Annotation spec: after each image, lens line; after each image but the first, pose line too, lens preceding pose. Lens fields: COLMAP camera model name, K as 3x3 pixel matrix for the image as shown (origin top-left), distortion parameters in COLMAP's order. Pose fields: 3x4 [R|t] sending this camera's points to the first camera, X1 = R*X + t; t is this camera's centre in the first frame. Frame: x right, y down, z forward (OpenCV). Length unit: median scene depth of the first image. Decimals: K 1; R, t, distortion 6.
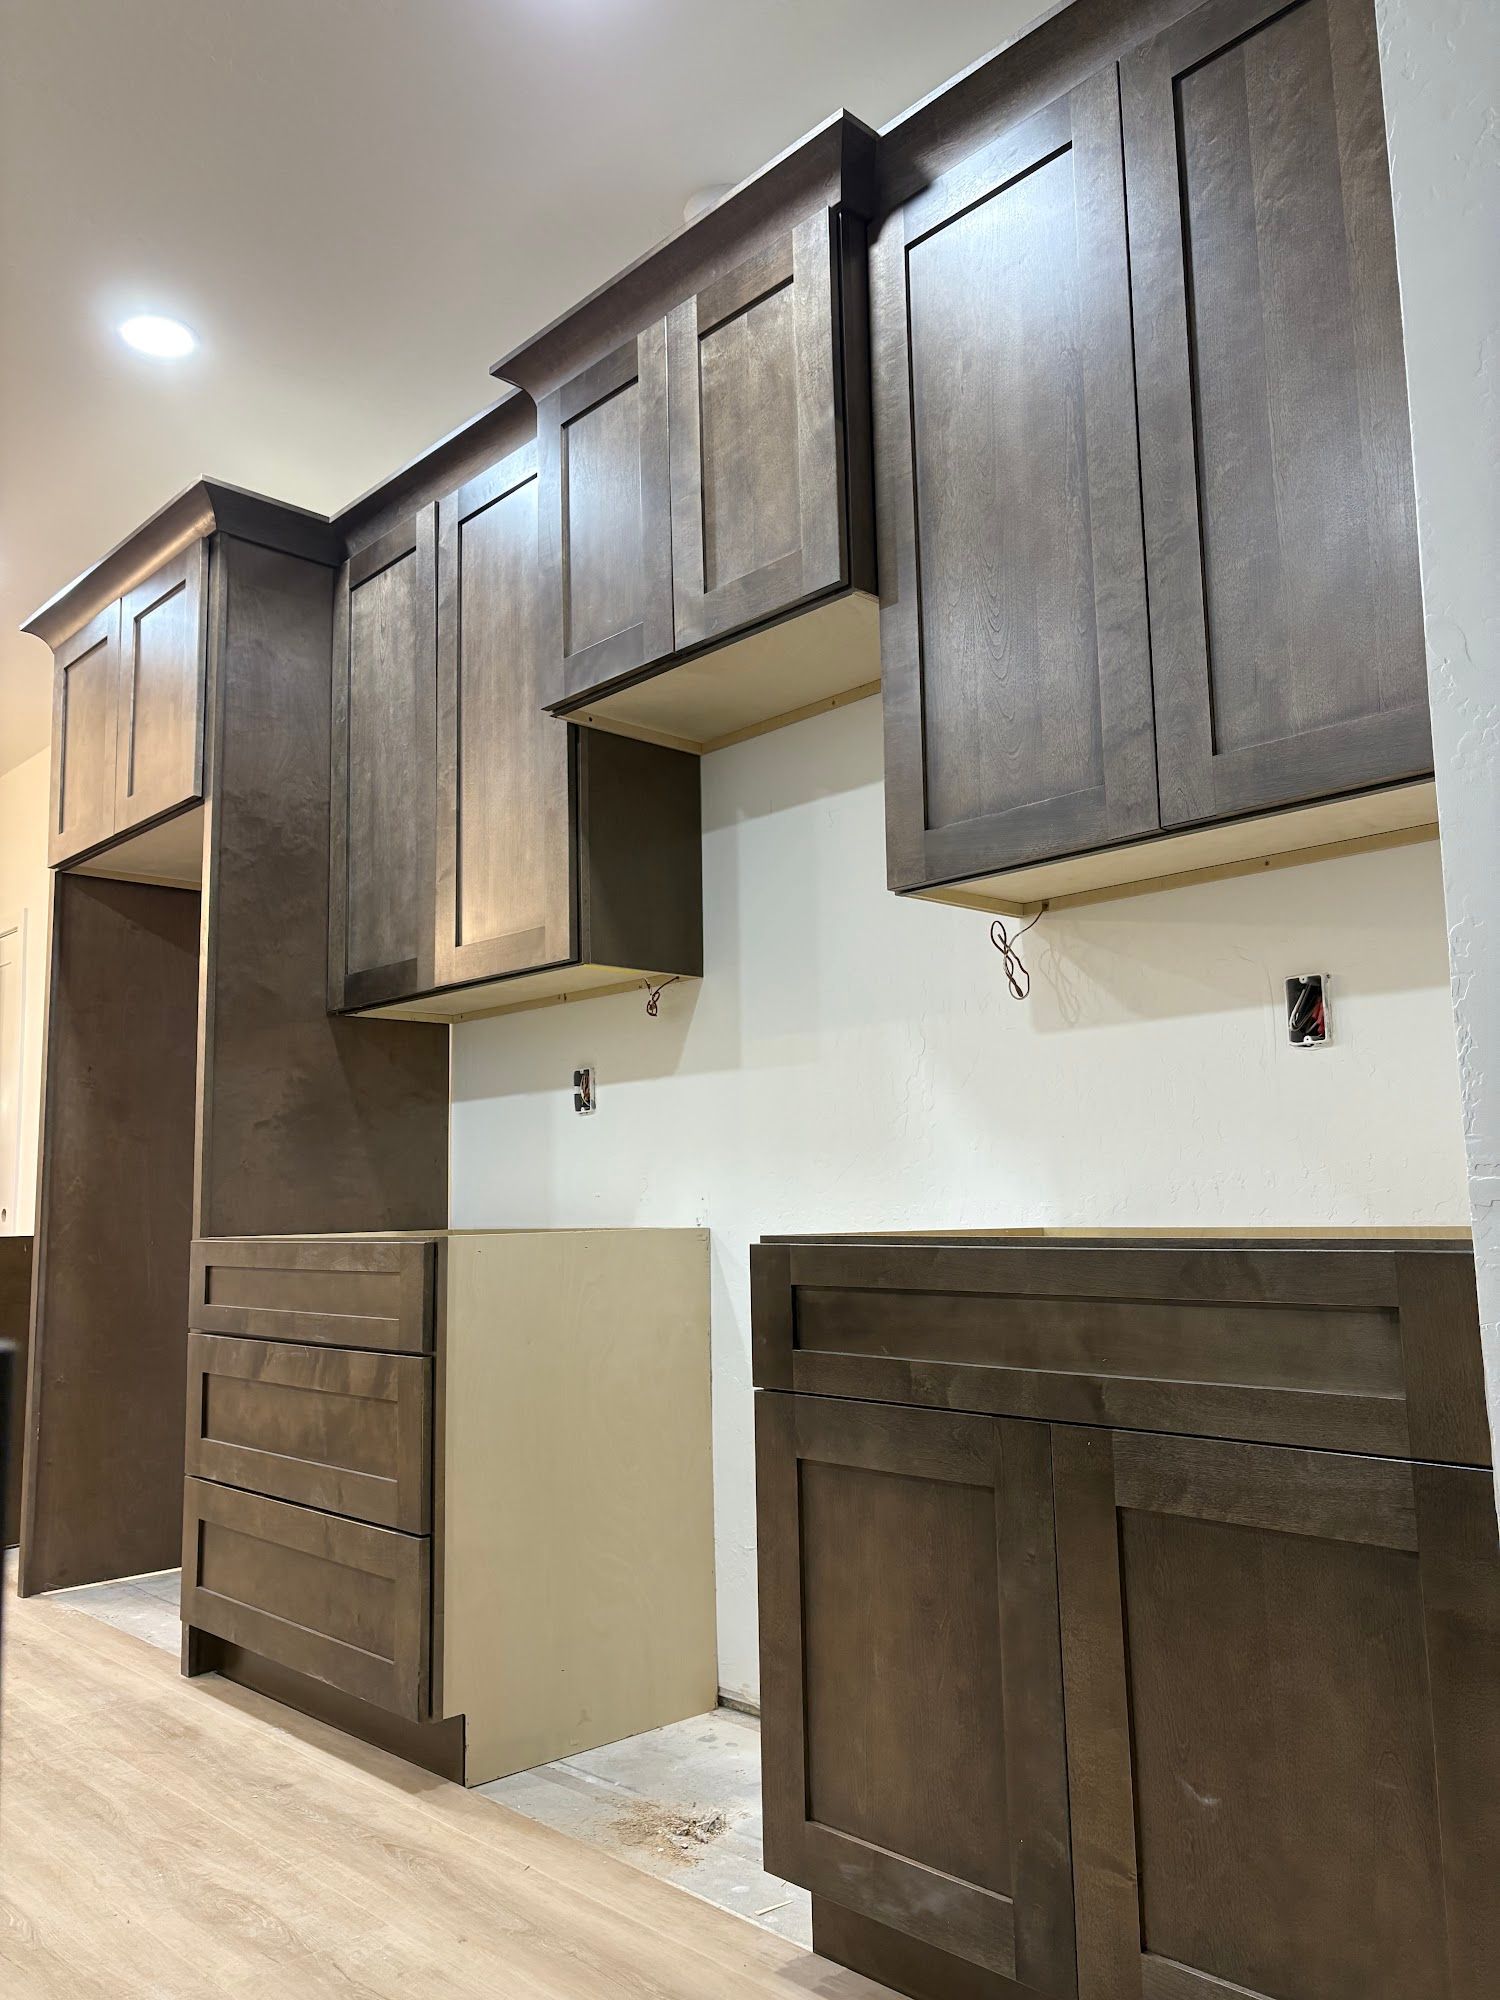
lens RADIAL K [[1527.3, 0, 746.8], [0, 1527.3, 995.4], [0, 0, 1]] dist [0.039850, -0.019445]
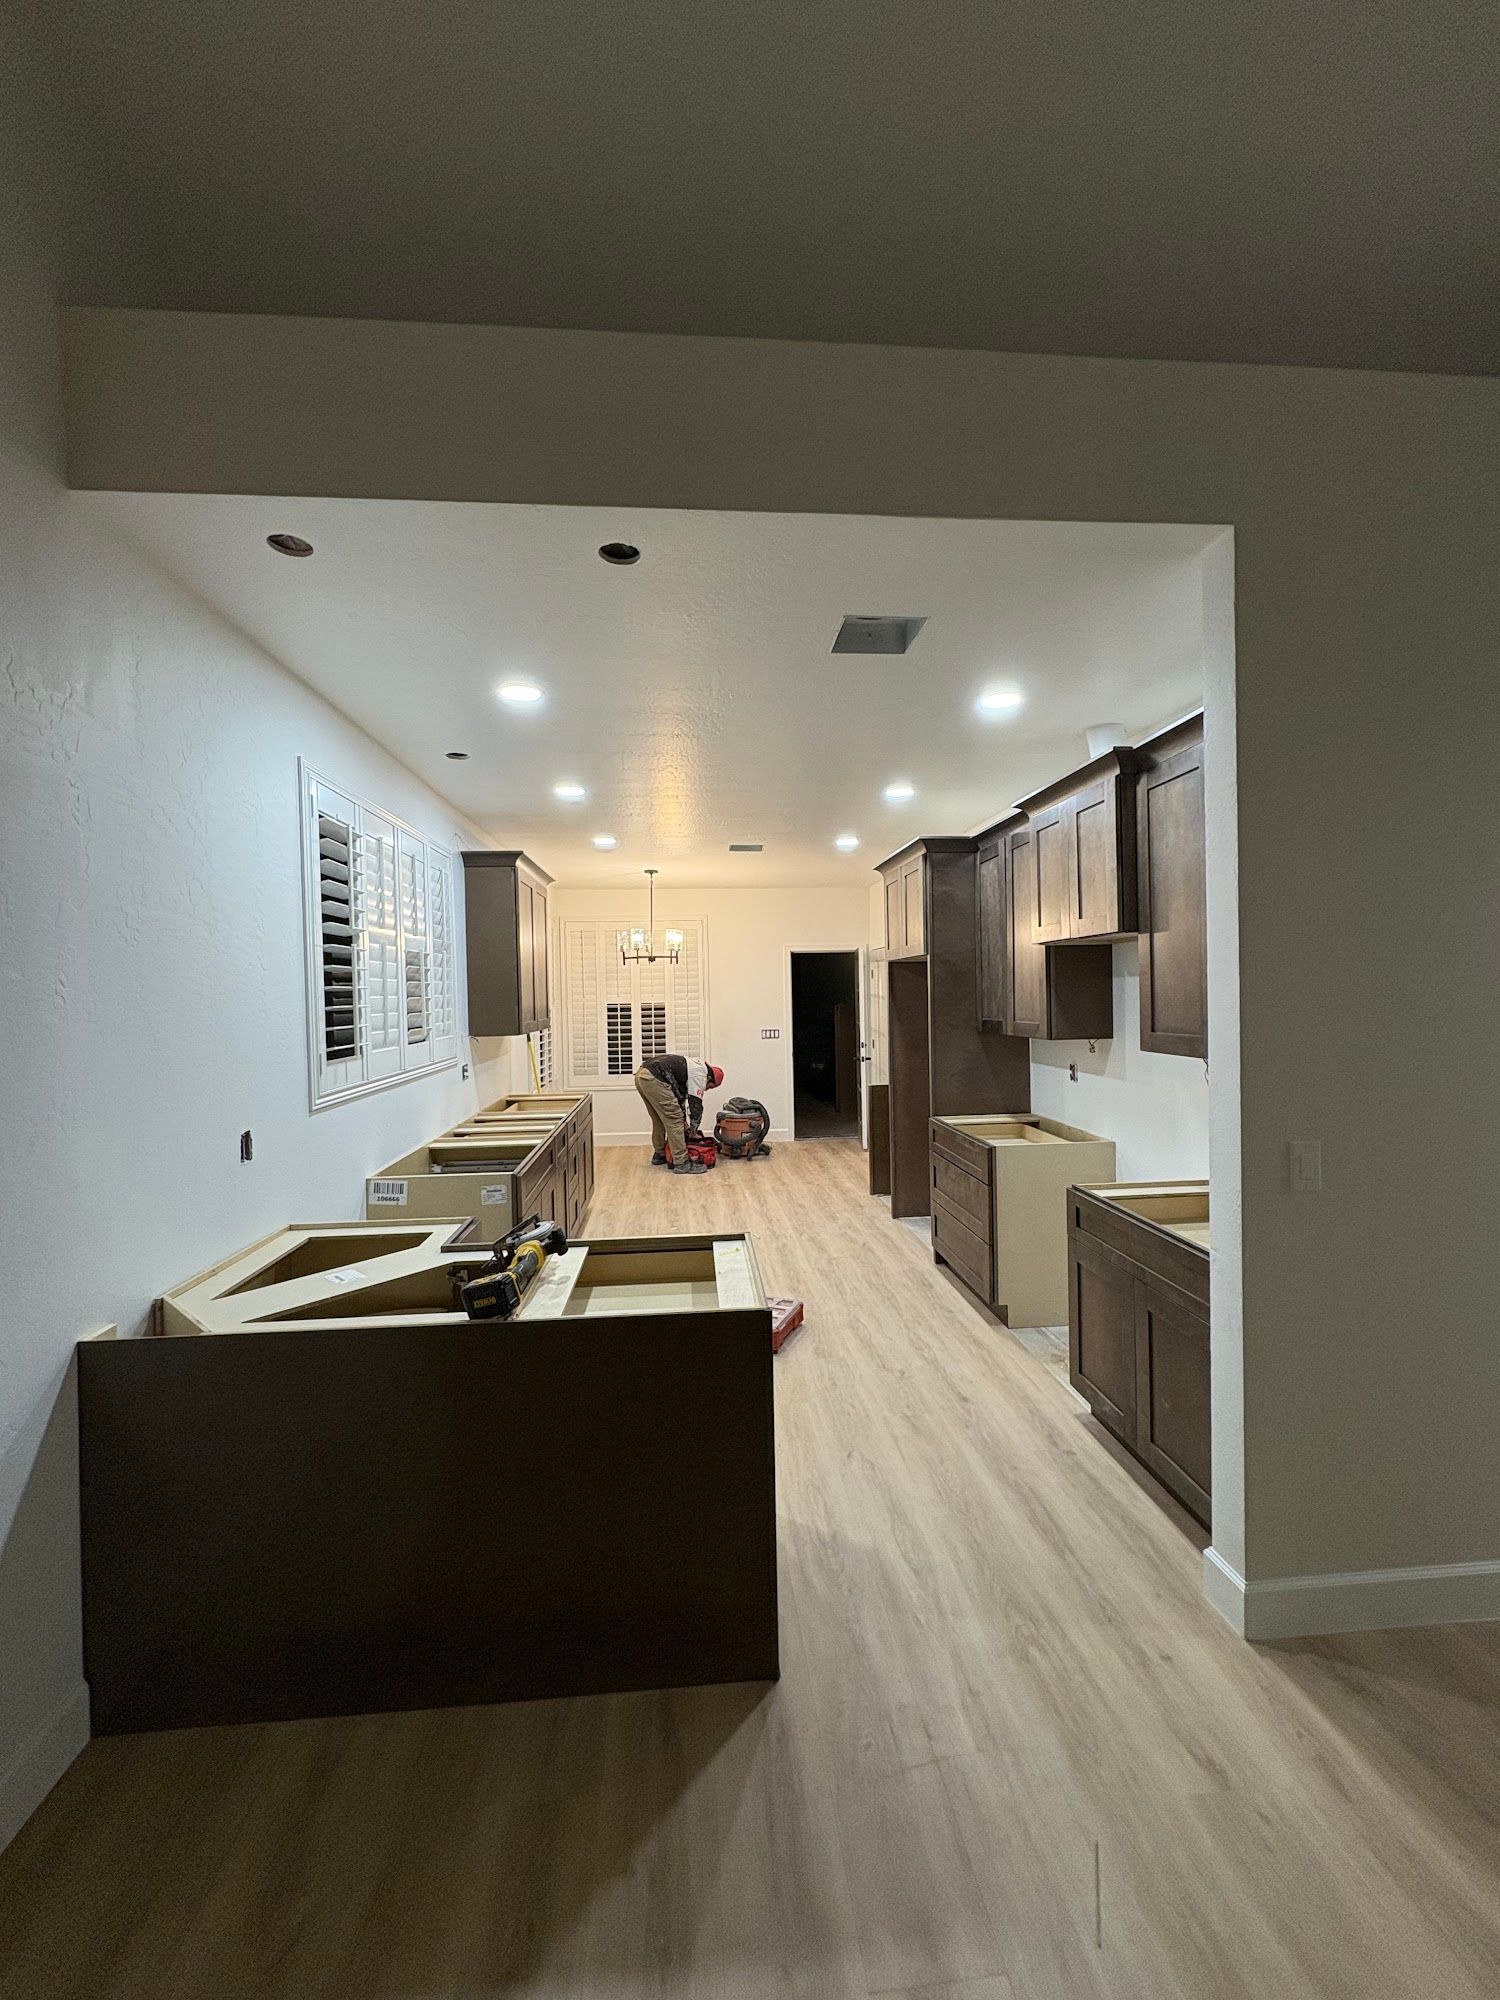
lens RADIAL K [[799.9, 0, 753.7], [0, 799.9, 1002.4], [0, 0, 1]] dist [0.003257, -0.000501]
pose [[0.788739, 0.011598, -0.614618, 0.357861], [0.084834, 0.988202, 0.127514, -0.331490], [0.608846, -0.152715, 0.778450, -0.385831]]
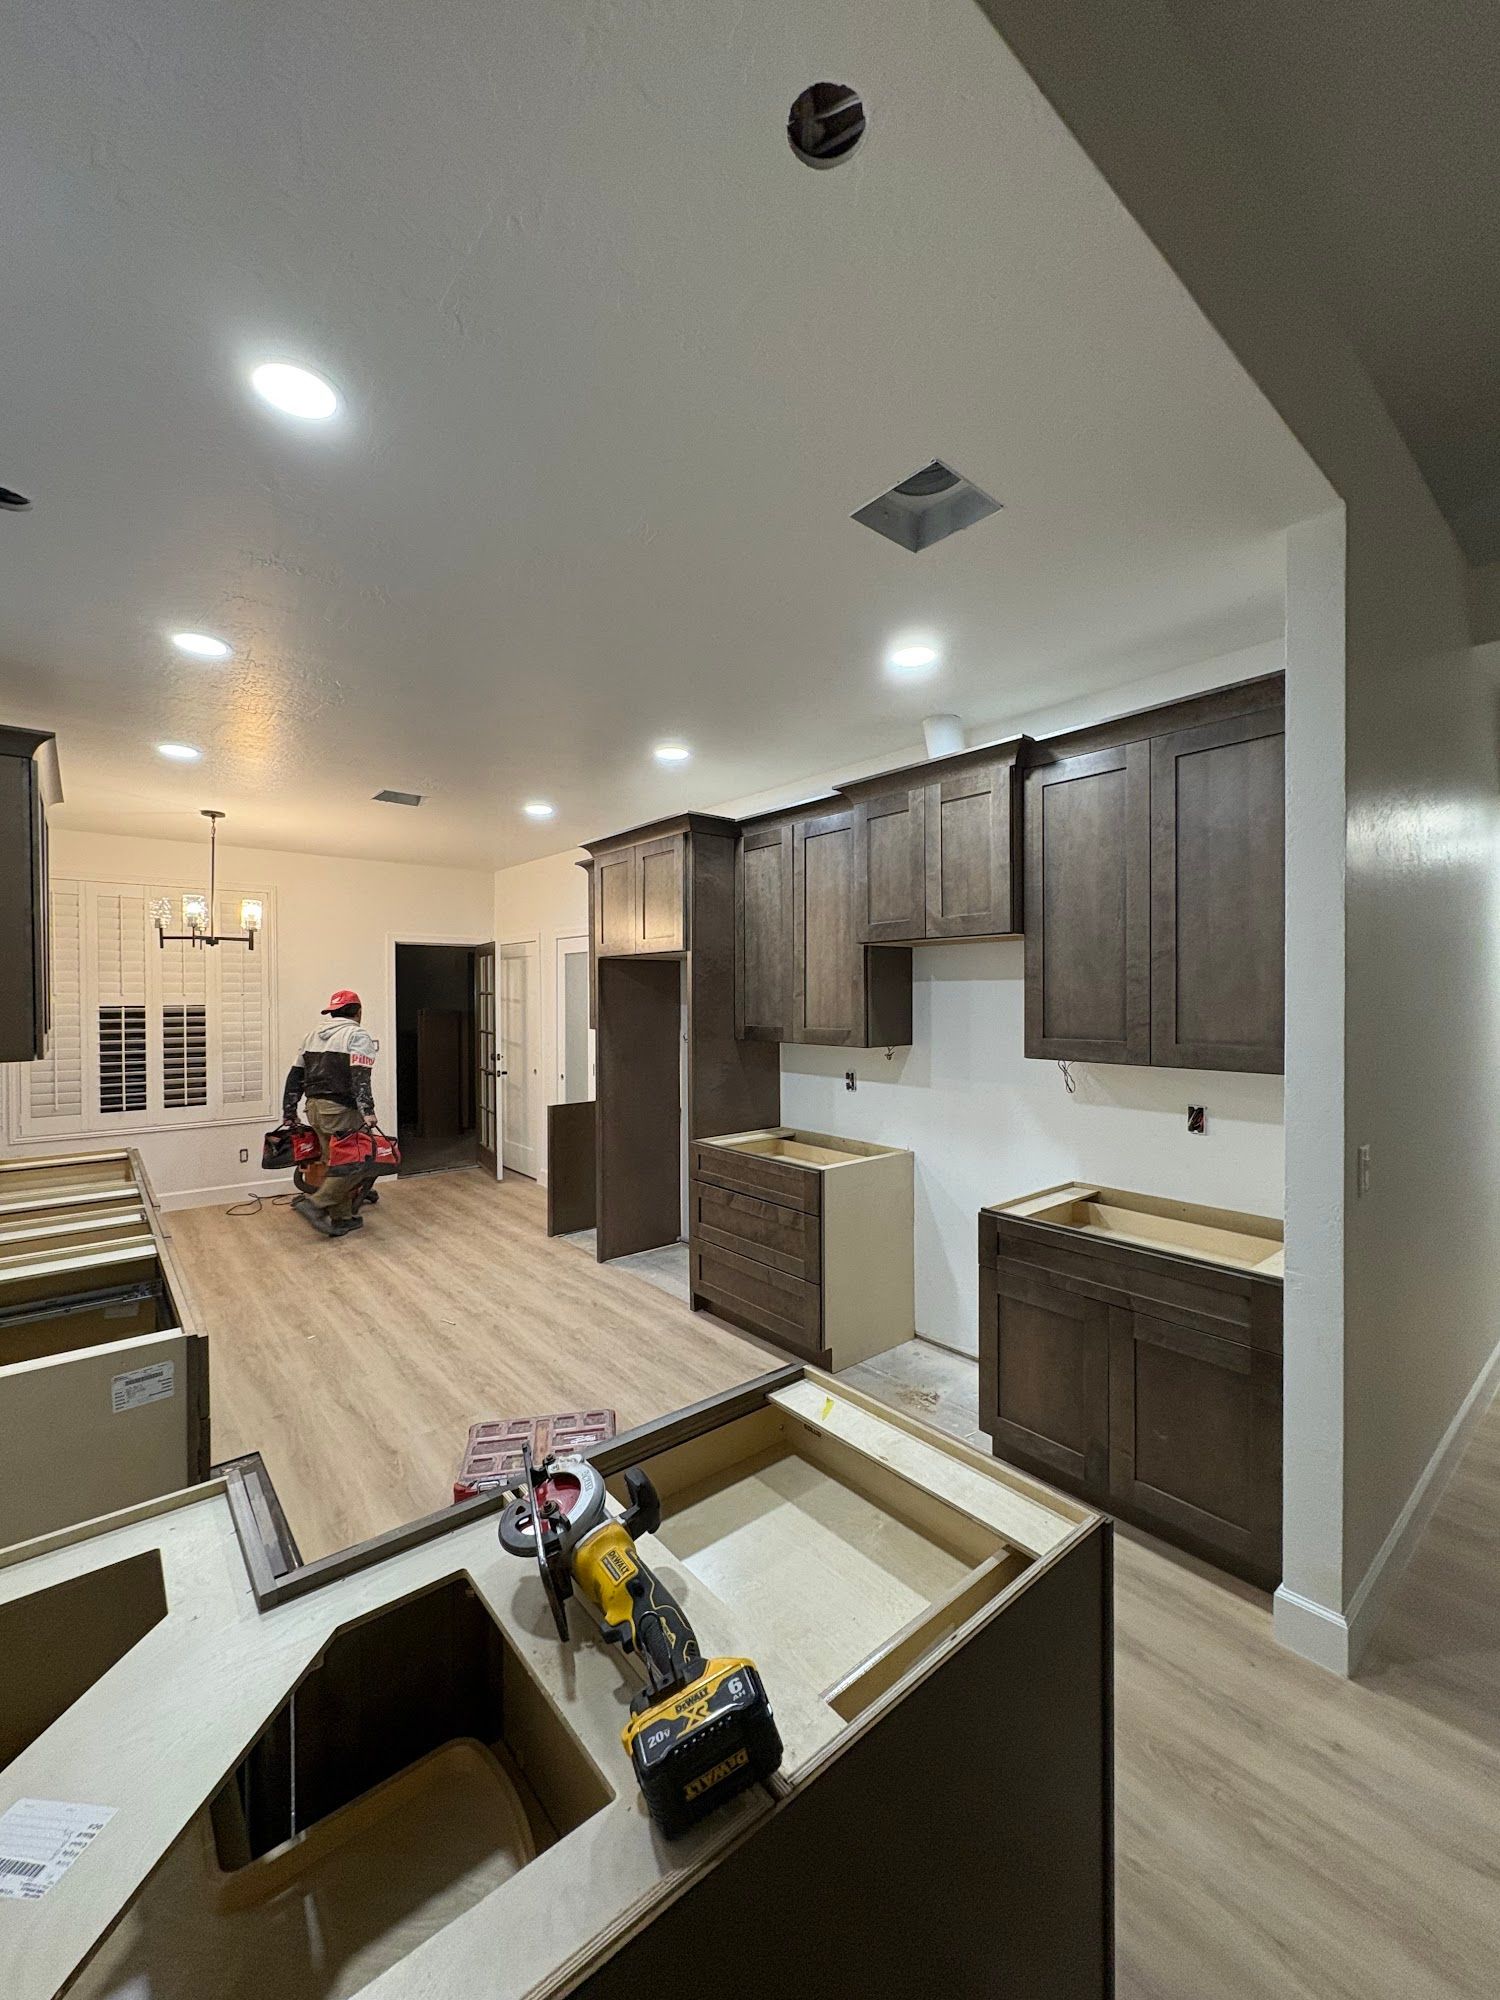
lens RADIAL K [[799.9, 0, 765.8], [0, 799.9, 1003.0], [0, 0, 1]] dist [0.003257, -0.000501]
pose [[0.998741, 0.016140, -0.047500, -0.232253], [-0.009044, 0.989248, 0.145971, -0.300141], [0.049345, -0.145357, 0.988148, -0.253873]]
